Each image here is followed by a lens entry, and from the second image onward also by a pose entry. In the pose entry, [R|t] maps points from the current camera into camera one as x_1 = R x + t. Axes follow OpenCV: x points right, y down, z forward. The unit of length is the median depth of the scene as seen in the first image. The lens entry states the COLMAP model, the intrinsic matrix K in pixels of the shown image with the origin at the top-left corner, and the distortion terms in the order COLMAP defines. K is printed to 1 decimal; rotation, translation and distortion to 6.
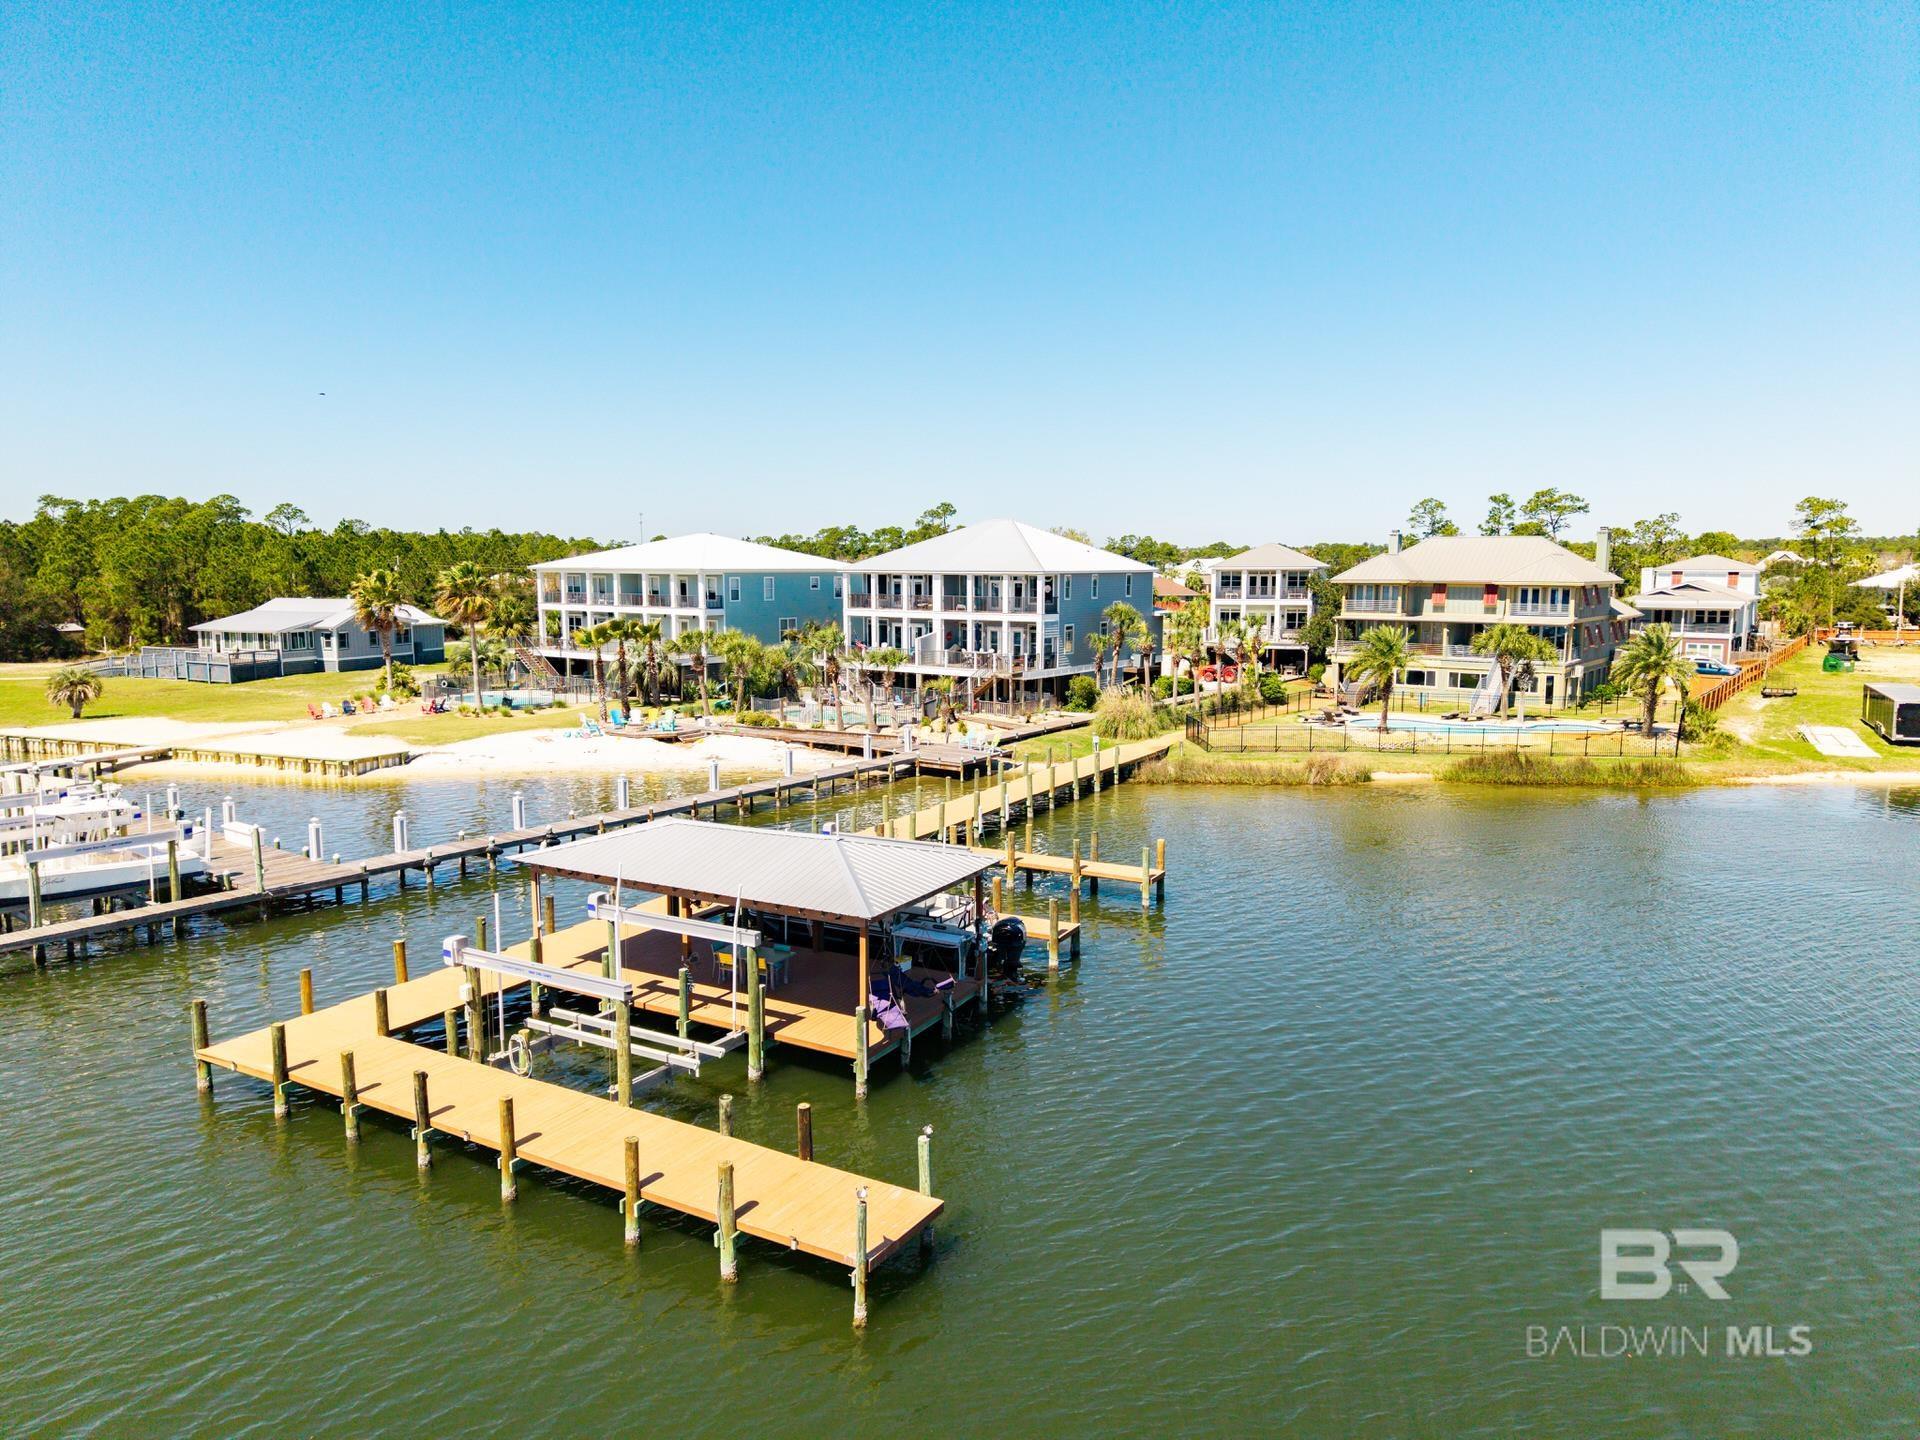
lens RADIAL K [[1266.7, 0, 960.0], [0, 1266.7, 720.0], [0, 0, 1]] dist [0.075019, -0.116007]
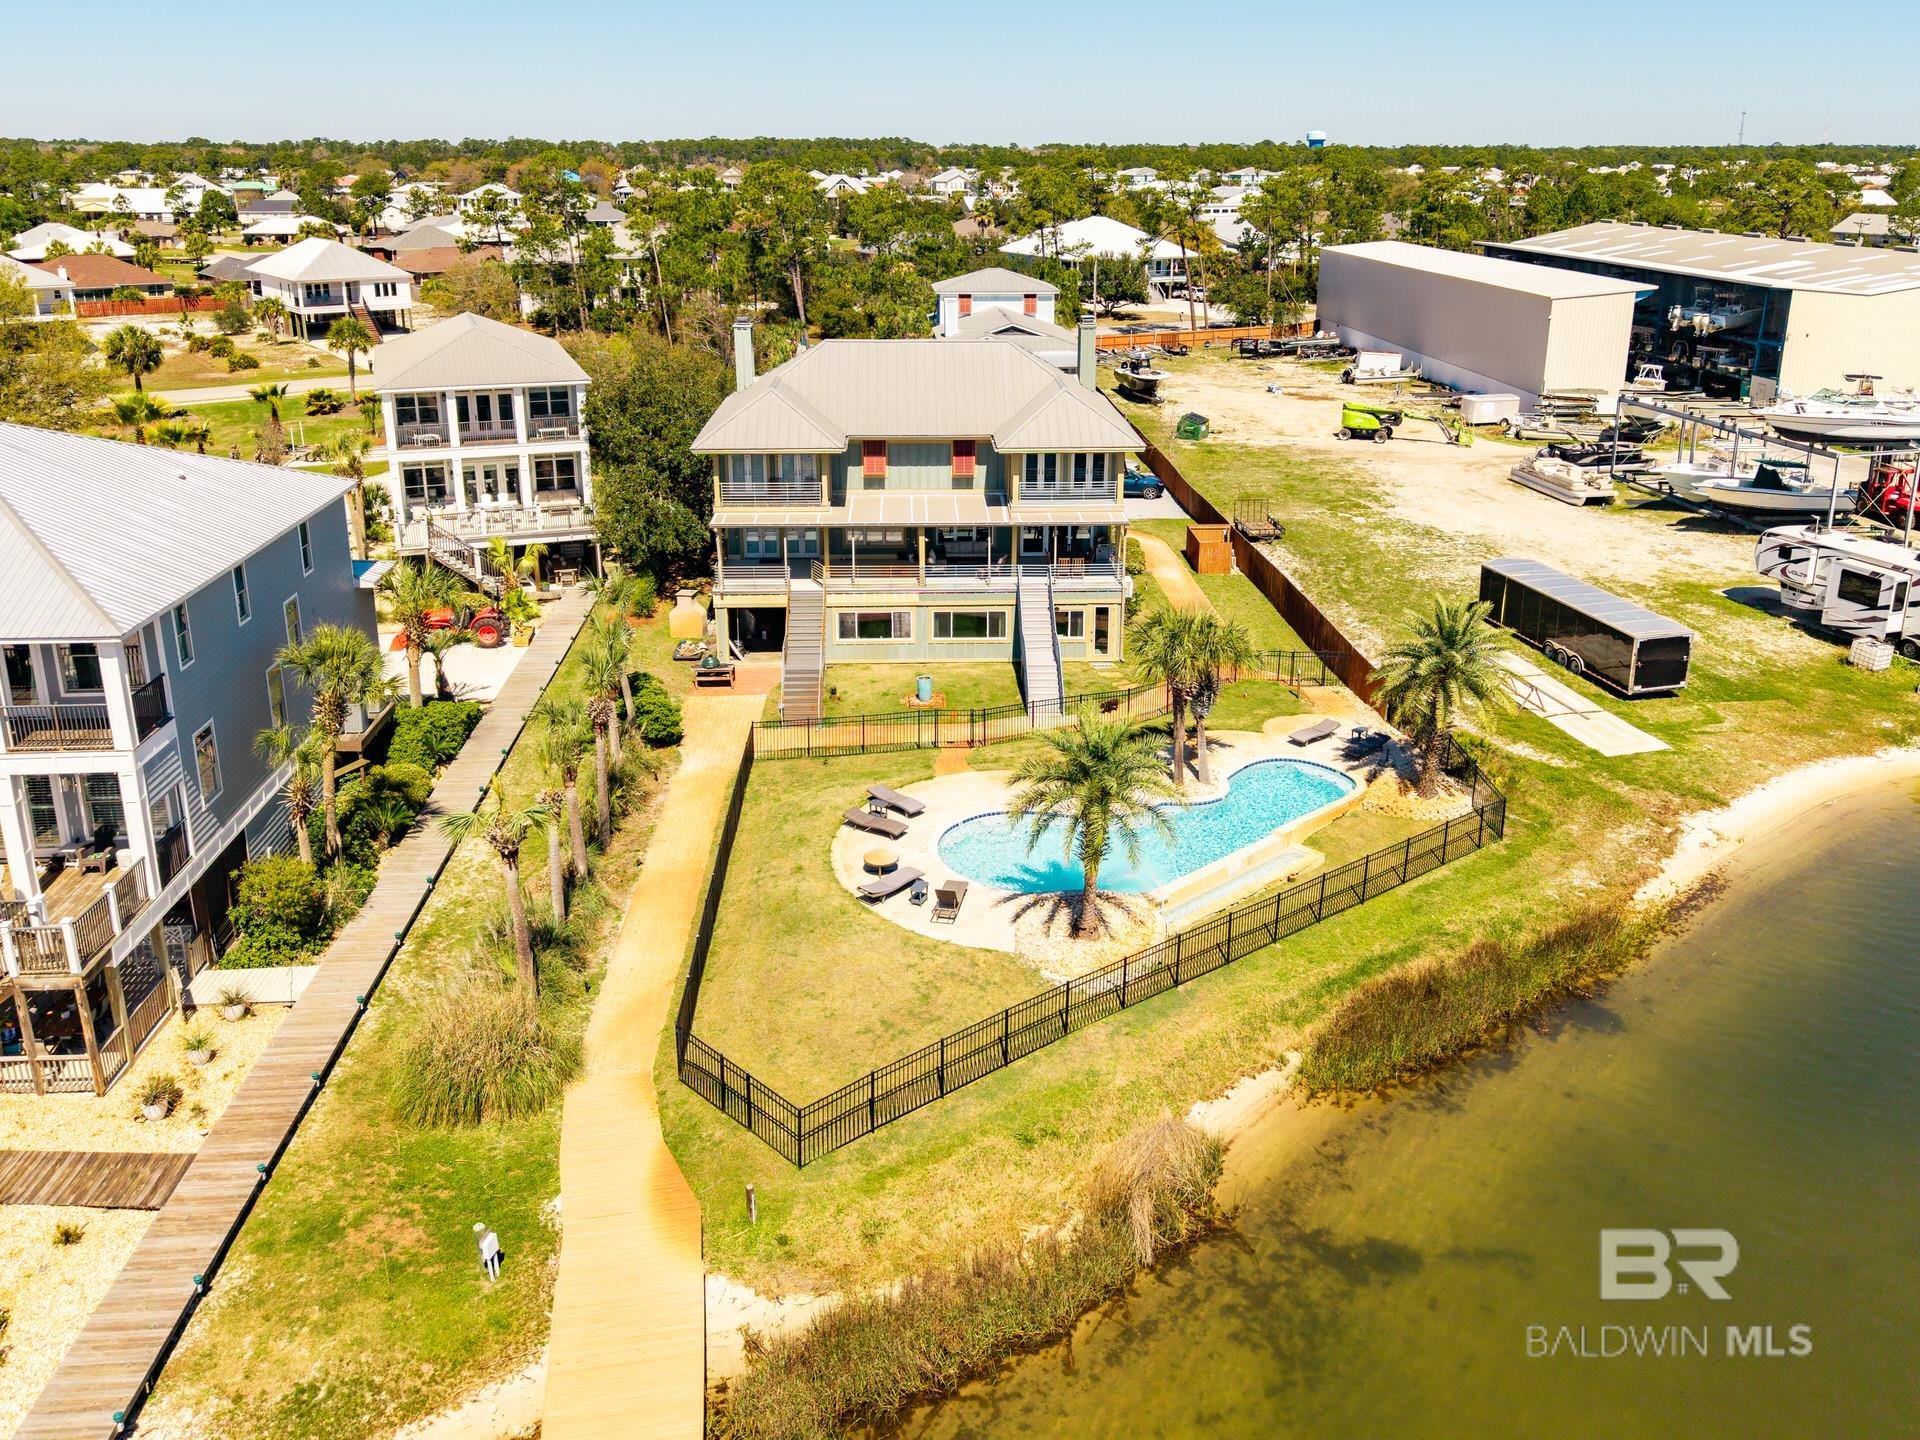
lens RADIAL K [[1489.1, 0, 965.8], [0, 1489.1, 595.9], [0, 0, 1]] dist [0.111819, -0.292569]
pose [[0.761554, -0.182200, 0.621963, -0.007743], [0.078829, 0.978585, 0.190150, -0.164500], [-0.643289, -0.095781, 0.759609, 0.493923]]
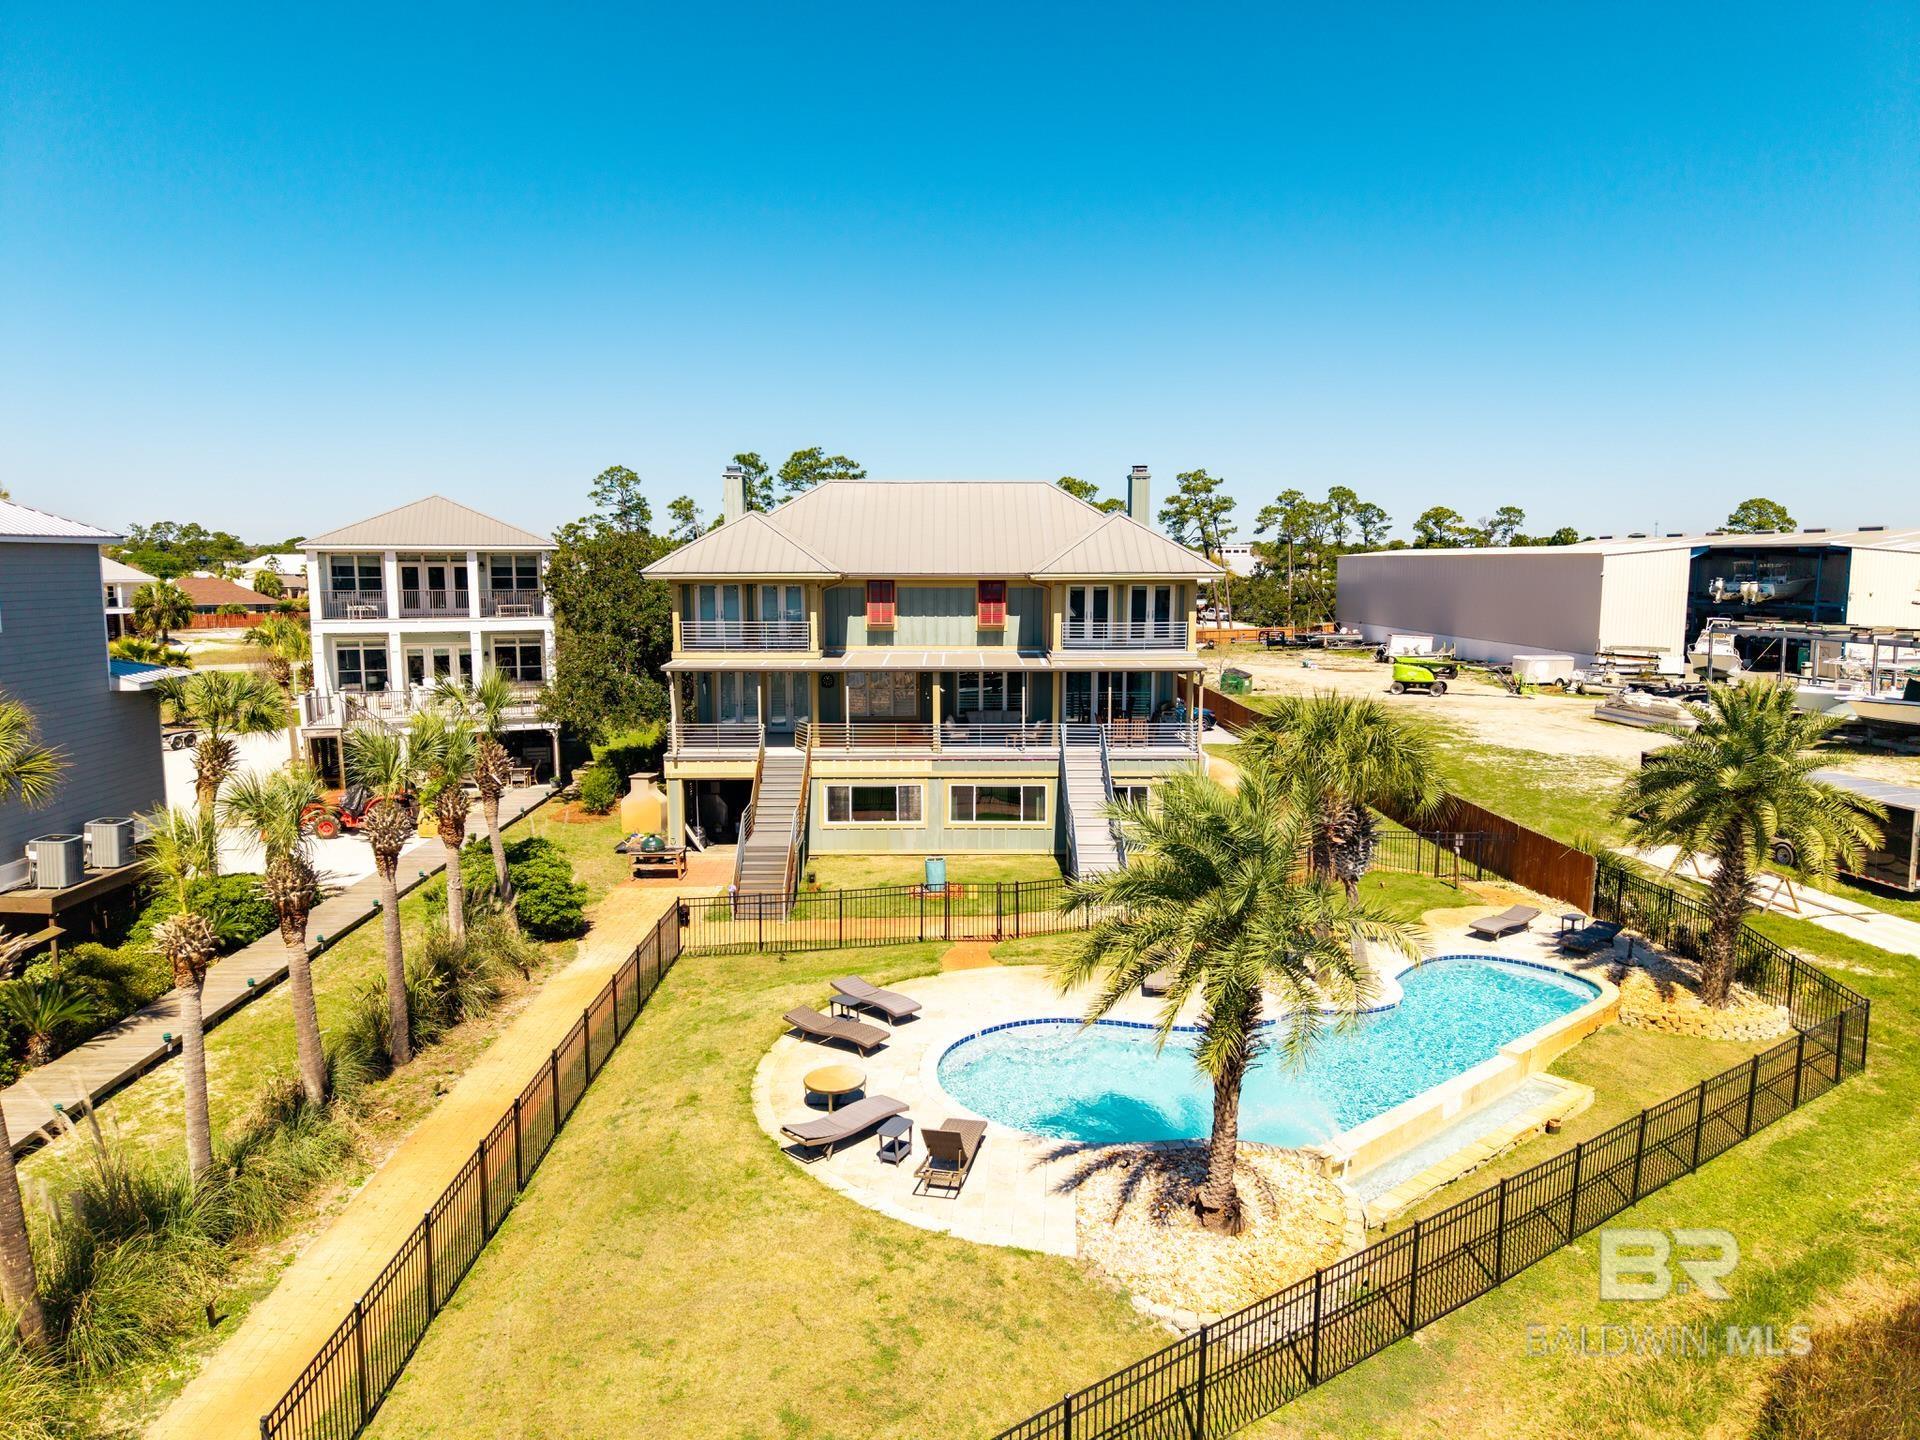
lens RADIAL K [[1275.8, 0, 967.4], [0, 1275.8, 711.0], [0, 0, 1]] dist [0.041601, -0.053822]
pose [[0.779754, -0.072994, 0.621817, 0.123715], [0.078072, 0.996765, 0.019107, -0.069497], [-0.621200, 0.033648, 0.782930, 0.655706]]
